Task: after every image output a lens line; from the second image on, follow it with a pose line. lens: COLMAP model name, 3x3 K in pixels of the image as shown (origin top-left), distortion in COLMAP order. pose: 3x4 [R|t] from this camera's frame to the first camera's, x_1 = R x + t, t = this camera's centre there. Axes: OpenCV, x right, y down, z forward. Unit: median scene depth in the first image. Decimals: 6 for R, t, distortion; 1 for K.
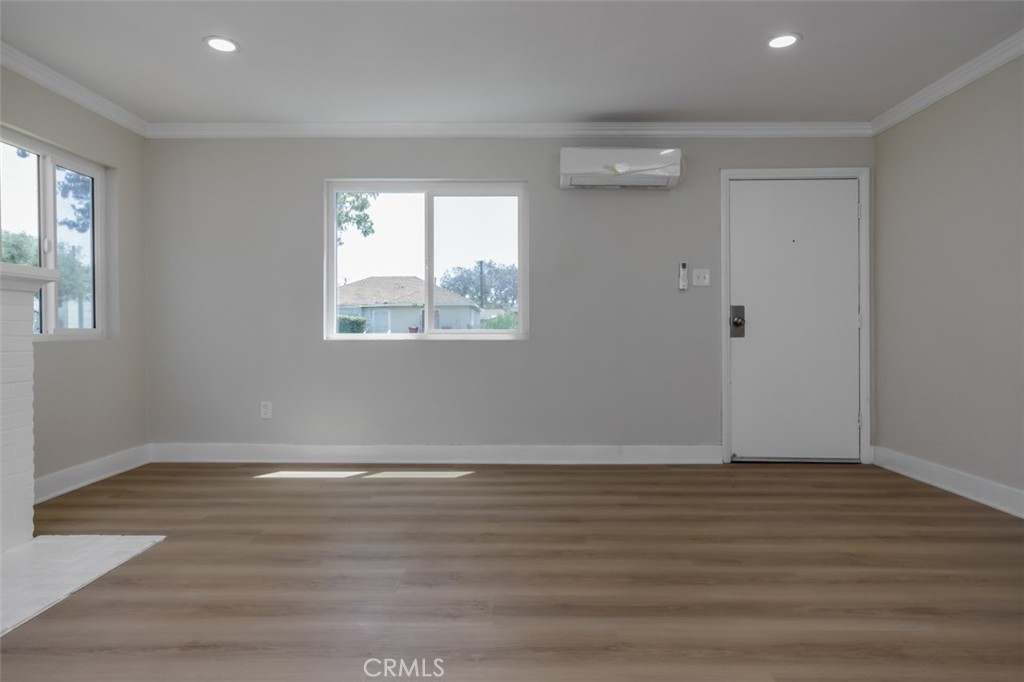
lens RADIAL K [[563.0, 0, 506.6], [0, 563.0, 335.6], [0, 0, 1]] dist [0.002083, -0.002520]
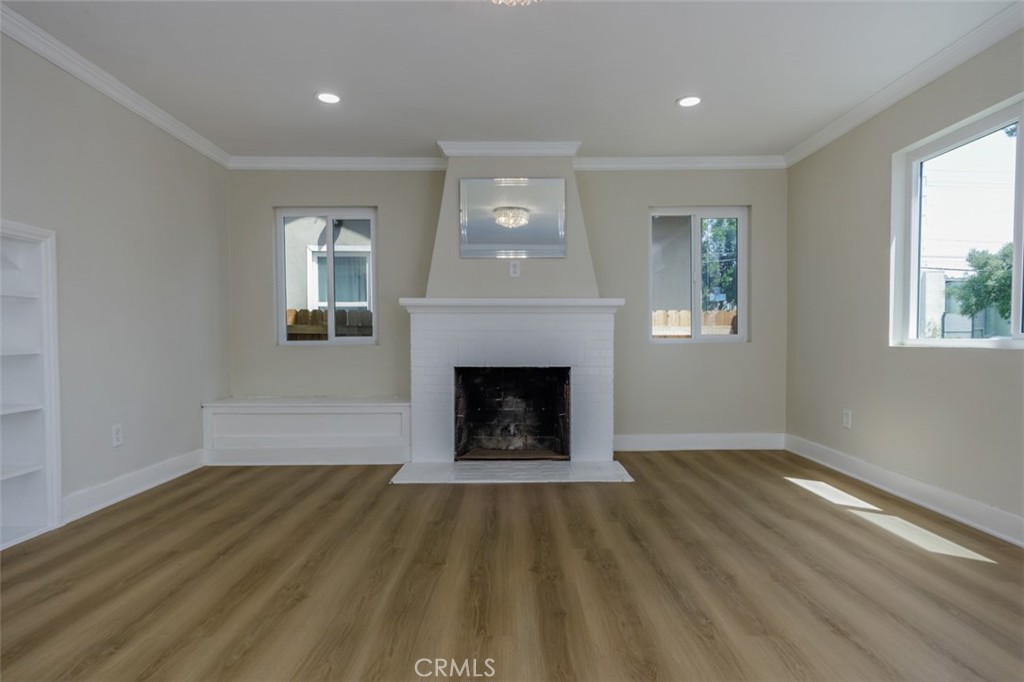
lens RADIAL K [[563.0, 0, 519.6], [0, 563.0, 358.2], [0, 0, 1]] dist [0.002083, -0.002520]
pose [[0.028539, 0.037631, -0.998884, 0.531417], [-0.002648, 0.999290, 0.037571, -0.004771], [0.999589, 0.001573, 0.028618, 0.441134]]
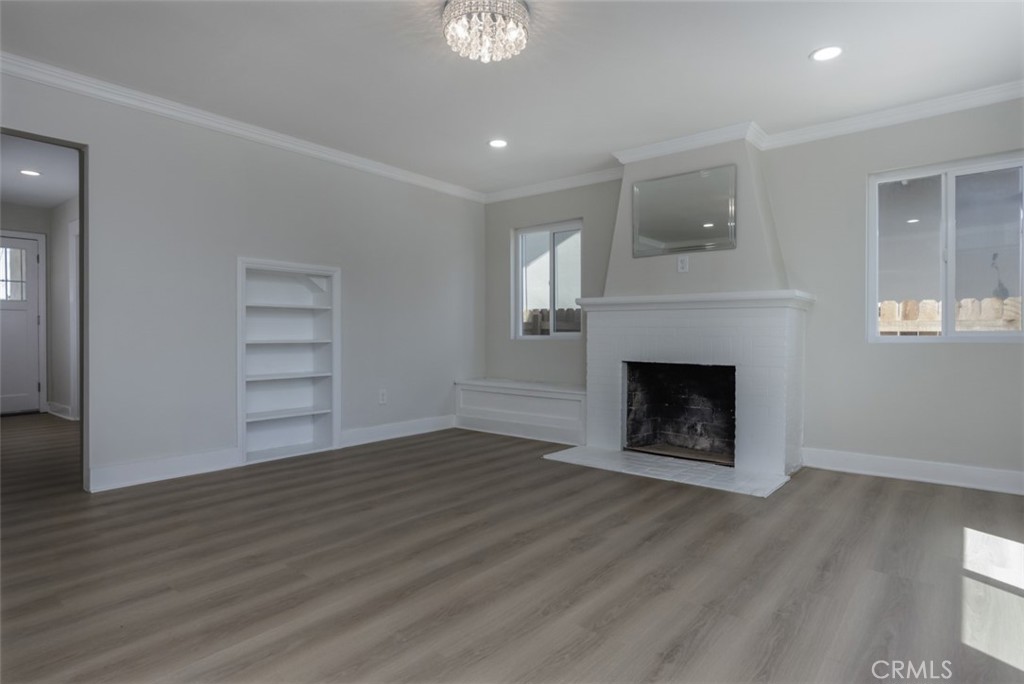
lens RADIAL K [[563.0, 0, 506.3], [0, 563.0, 343.8], [0, 0, 1]] dist [0.002083, -0.002520]
pose [[-0.629262, 0.015684, -0.777035, 0.489001], [-0.005741, 0.999675, 0.024828, -0.009554], [0.777172, 0.020084, -0.628967, 0.884374]]
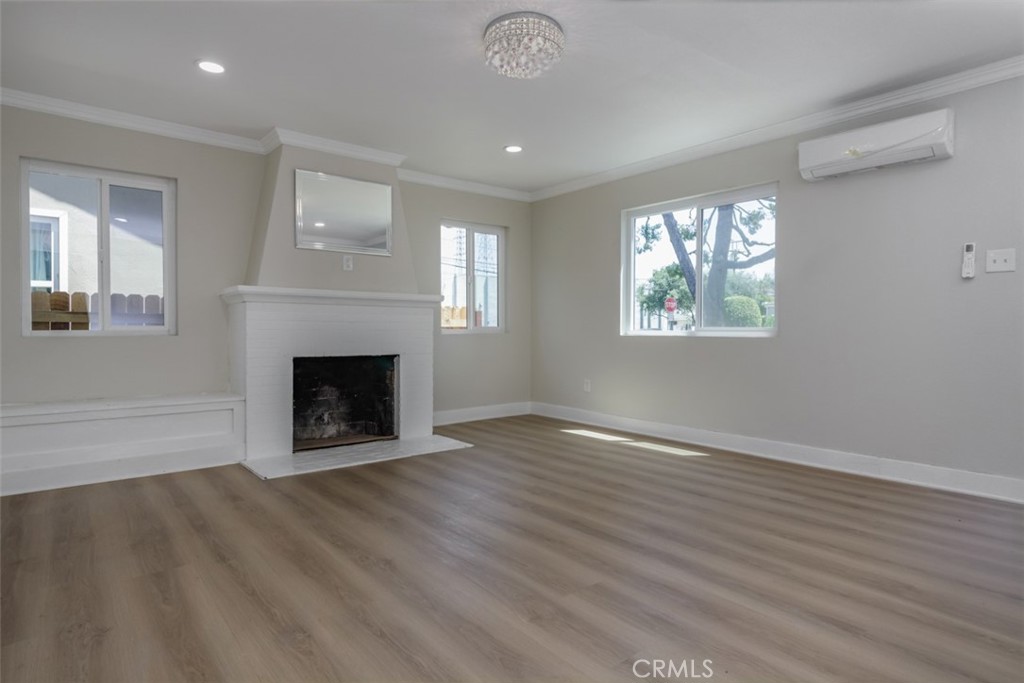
lens RADIAL K [[563.0, 0, 513.9], [0, 563.0, 335.1], [0, 0, 1]] dist [0.002083, -0.002520]
pose [[0.640120, 0.011726, -0.768186, 0.538072], [-0.007883, 0.999931, 0.008695, -0.002036], [0.768235, 0.000490, 0.640168, -0.016248]]
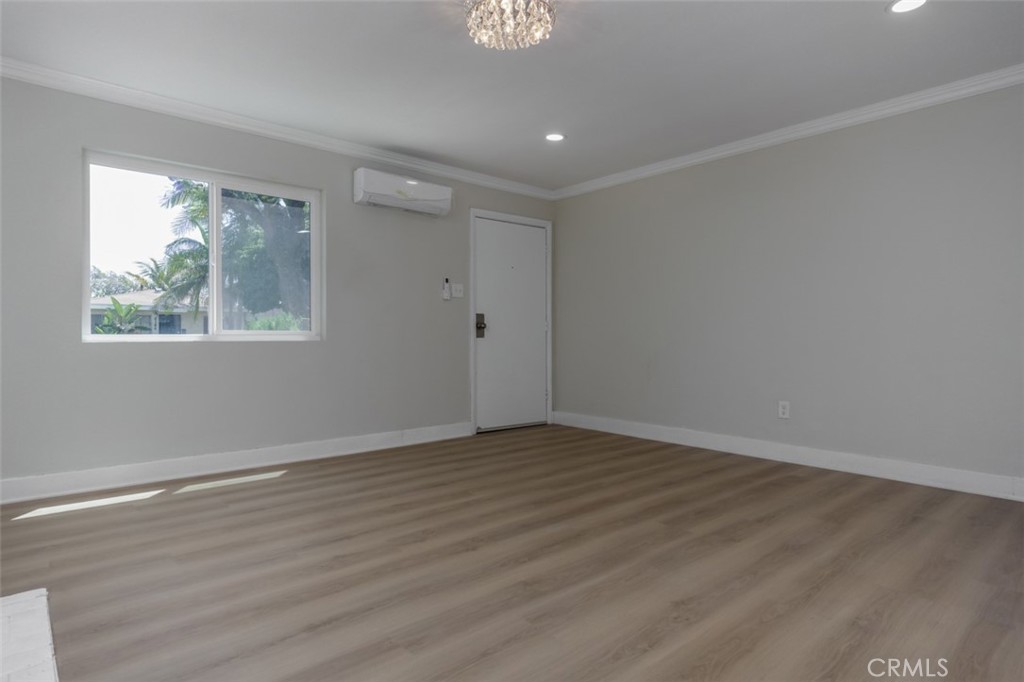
lens RADIAL K [[563.0, 0, 499.6], [0, 563.0, 337.0], [0, 0, 1]] dist [0.002083, -0.002520]
pose [[0.752489, -0.001543, 0.658603, -0.431390], [0.002164, 0.999998, -0.000130, 0.001661], [-0.658602, 0.001523, 0.752490, -0.015046]]
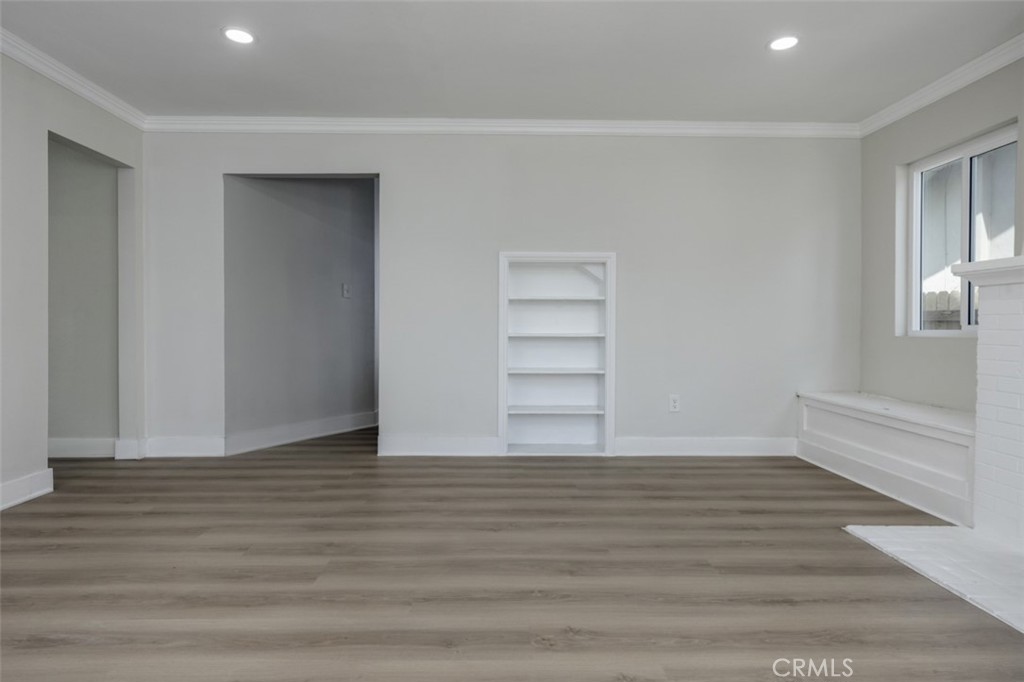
lens RADIAL K [[563.0, 0, 501.7], [0, 563.0, 335.9], [0, 0, 1]] dist [0.002083, -0.002520]
pose [[-0.999739, -0.000203, -0.022859, 0.020703], [-0.000711, 0.999753, 0.022219, -0.005785], [0.022848, 0.022229, -0.999492, 0.911359]]
